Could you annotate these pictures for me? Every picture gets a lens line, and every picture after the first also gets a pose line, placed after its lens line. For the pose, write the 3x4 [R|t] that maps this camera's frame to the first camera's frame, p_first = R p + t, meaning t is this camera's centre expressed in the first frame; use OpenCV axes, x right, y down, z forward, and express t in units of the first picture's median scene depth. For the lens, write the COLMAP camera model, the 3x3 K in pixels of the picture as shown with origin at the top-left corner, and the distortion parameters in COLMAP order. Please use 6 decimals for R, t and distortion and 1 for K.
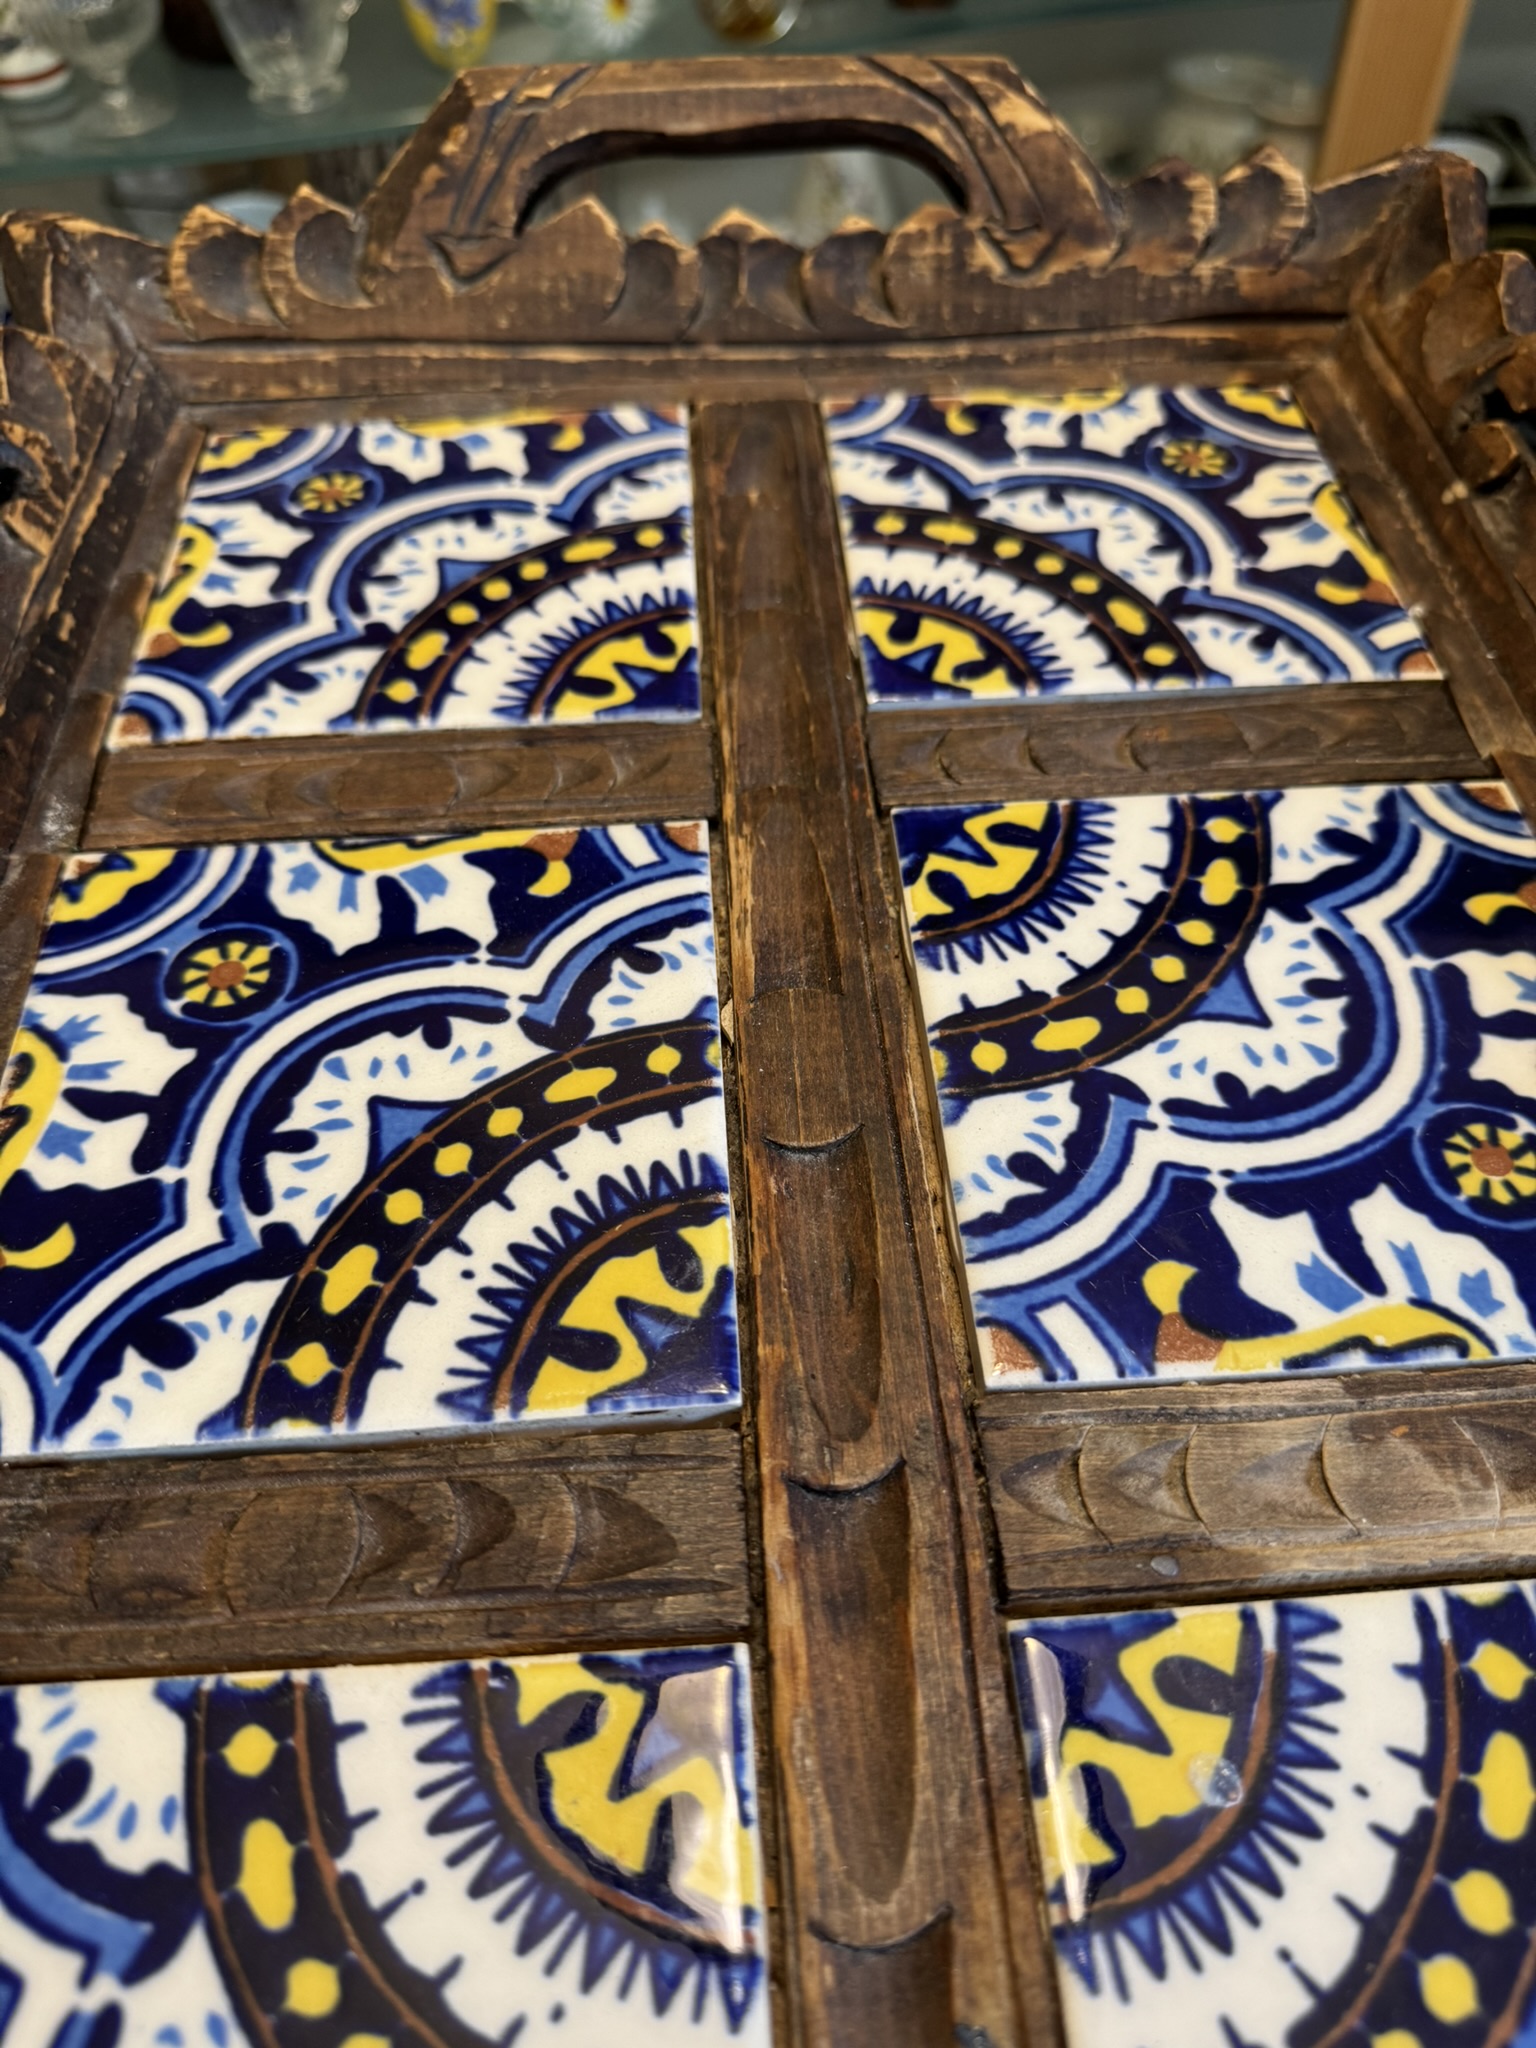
lens RADIAL K [[1521.1, 0, 768.0], [0, 1521.1, 1024.0], [0, 0, 1]] dist [0.006388, -0.091730]
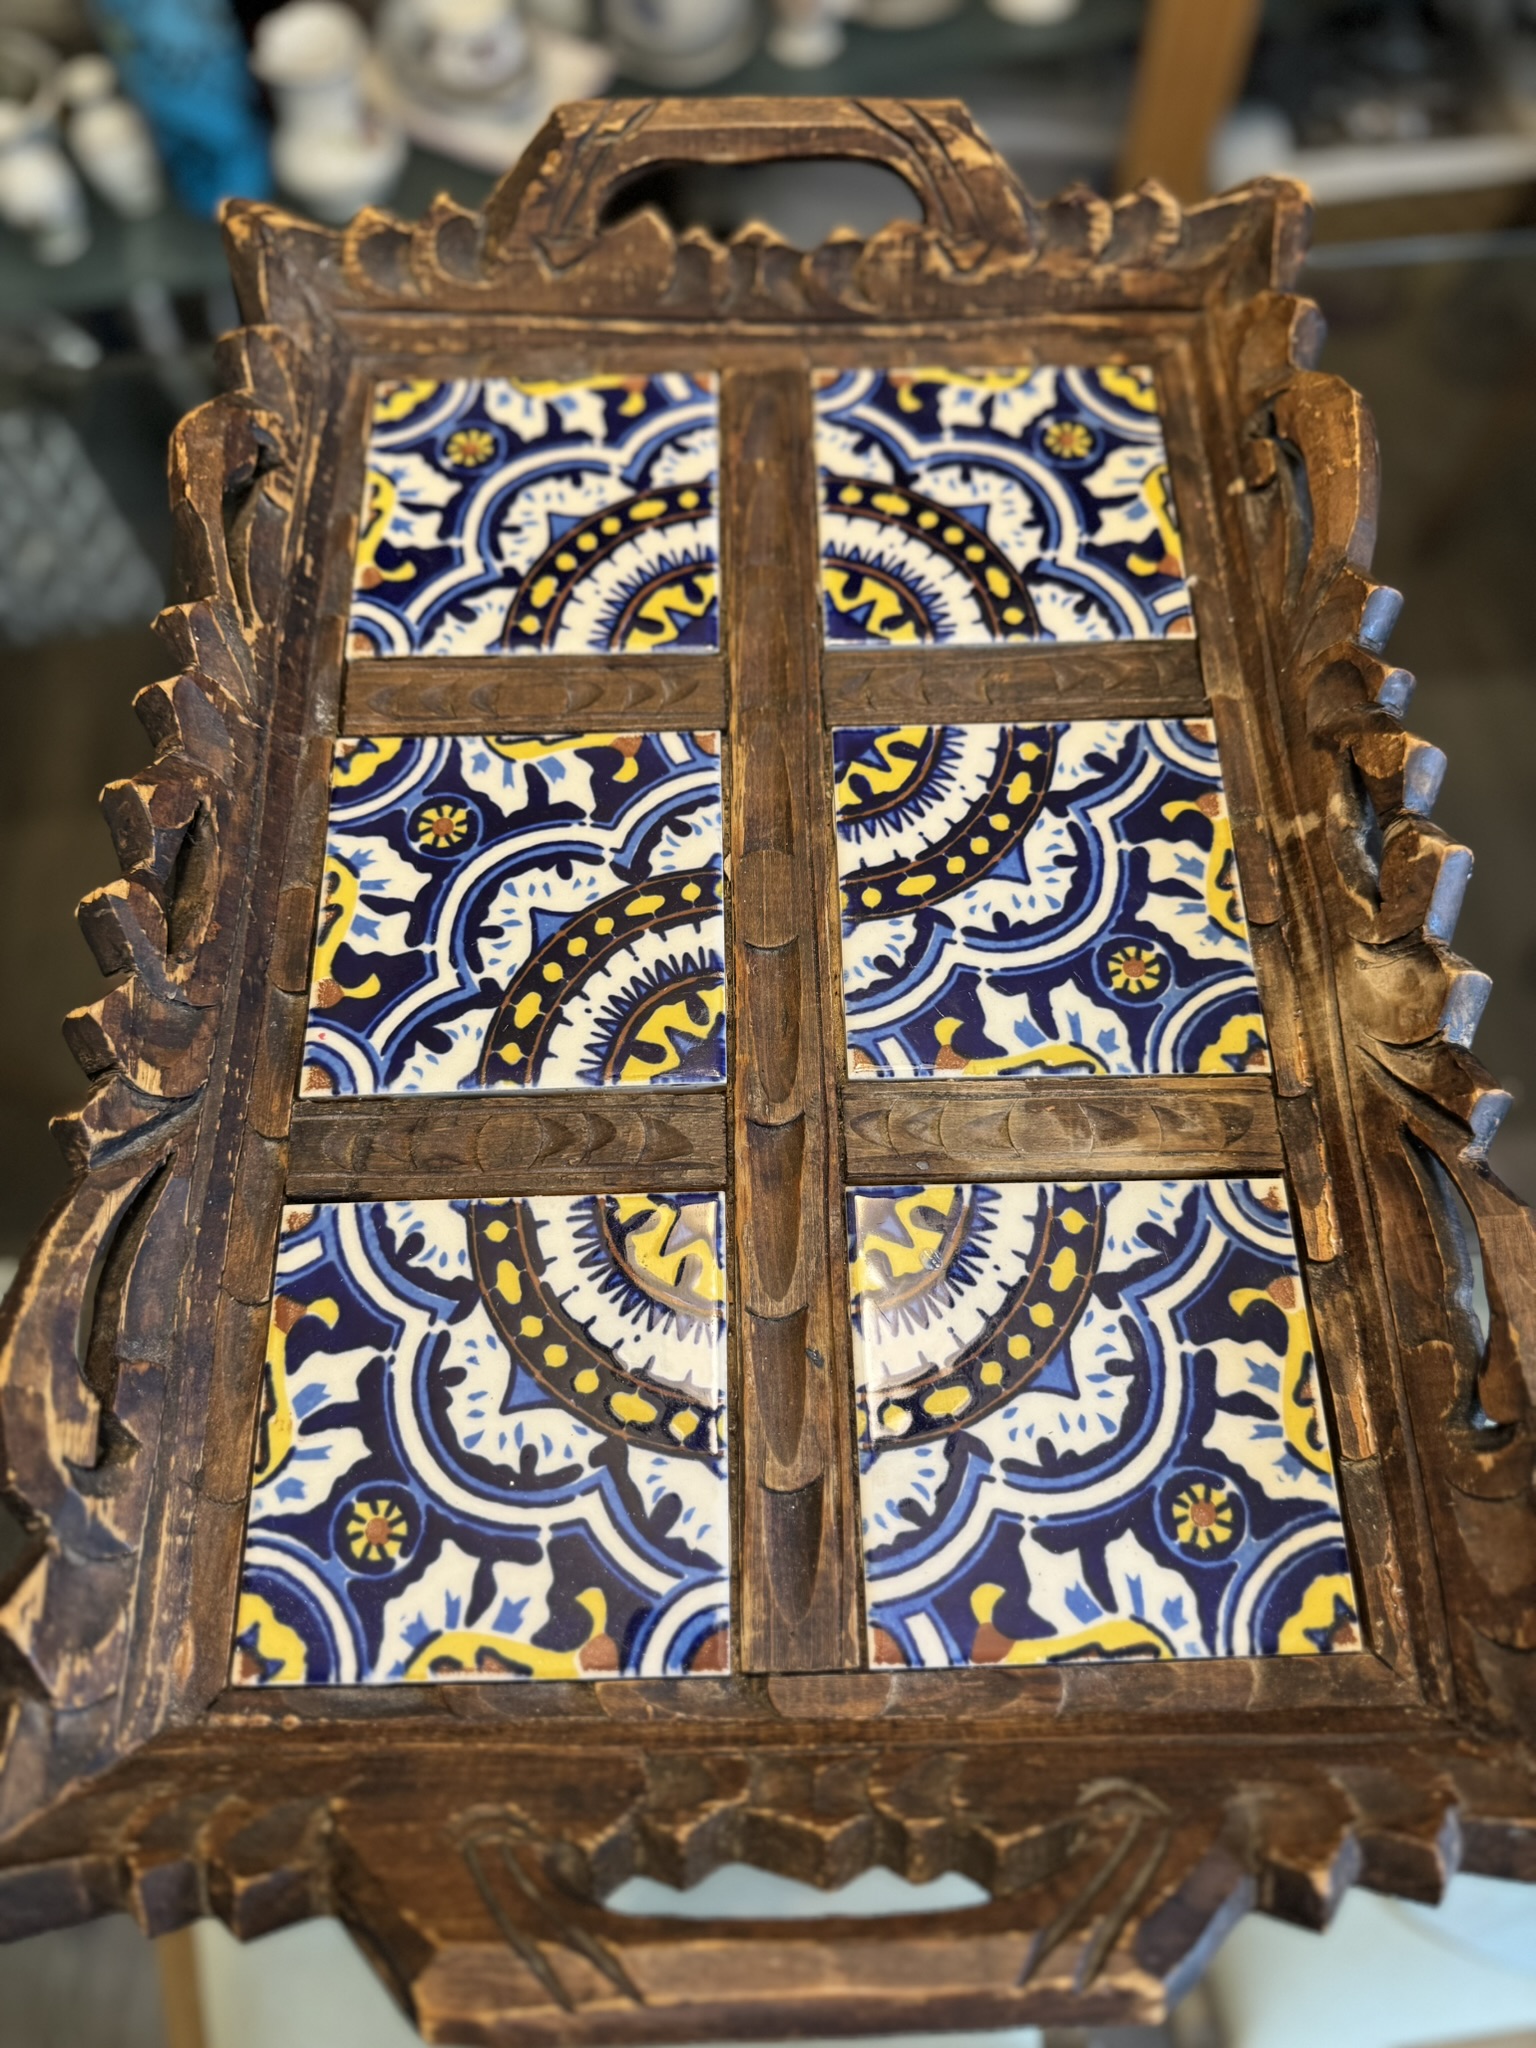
lens RADIAL K [[1521.1, 0, 768.0], [0, 1521.1, 1024.0], [0, 0, 1]] dist [0.006388, -0.091730]
pose [[0.999259, 0.037218, -0.009781, 0.040631], [-0.033464, 0.965915, 0.256686, -0.255525], [0.019001, -0.256169, 0.966445, -0.690371]]
